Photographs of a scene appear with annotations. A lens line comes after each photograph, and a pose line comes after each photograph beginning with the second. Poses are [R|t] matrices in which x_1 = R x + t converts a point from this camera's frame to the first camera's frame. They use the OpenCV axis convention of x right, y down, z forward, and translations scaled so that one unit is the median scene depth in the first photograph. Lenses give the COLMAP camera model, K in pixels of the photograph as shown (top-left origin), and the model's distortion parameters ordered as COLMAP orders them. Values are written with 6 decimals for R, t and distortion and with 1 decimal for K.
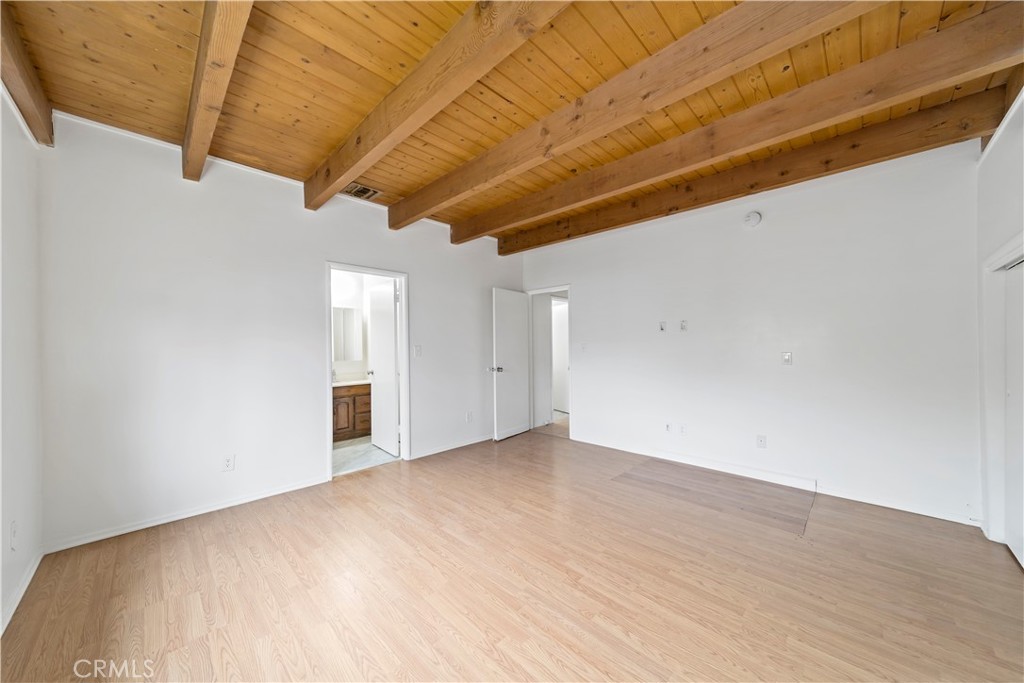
lens RADIAL K [[361.6, 0, 511.1], [0, 361.6, 346.2], [0, 0, 1]] dist [0.001560, -0.002074]
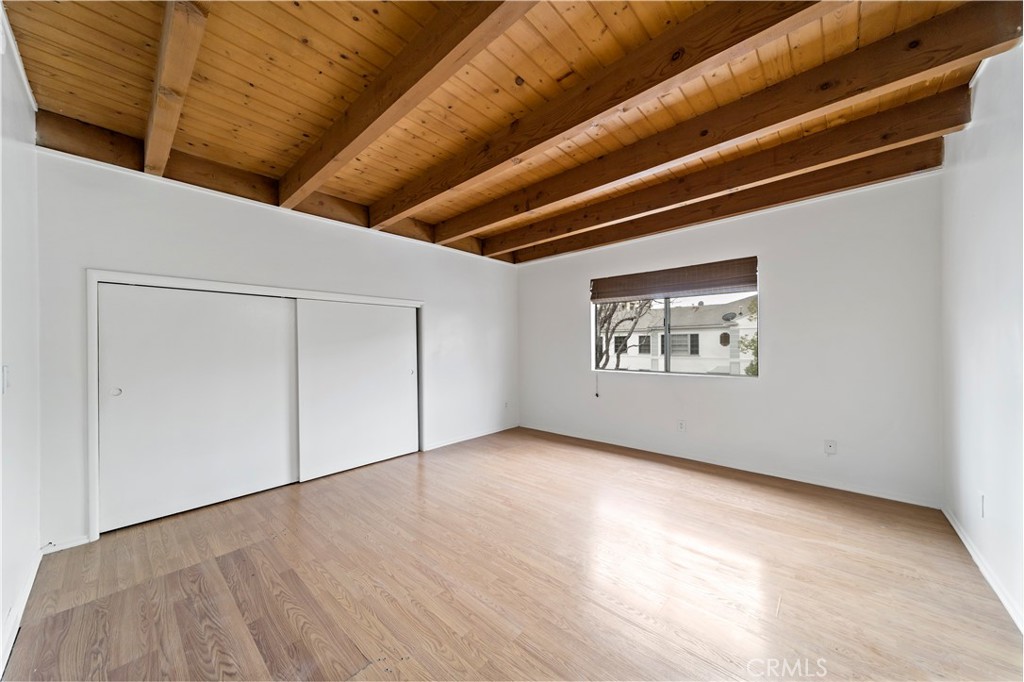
lens RADIAL K [[361.6, 0, 511.1], [0, 361.6, 345.7], [0, 0, 1]] dist [0.001560, -0.002074]
pose [[-0.998549, 0.016908, -0.051132, 0.201852], [0.016774, 0.999855, 0.003063, 0.001821], [0.051176, 0.002200, -0.998687, 2.246830]]
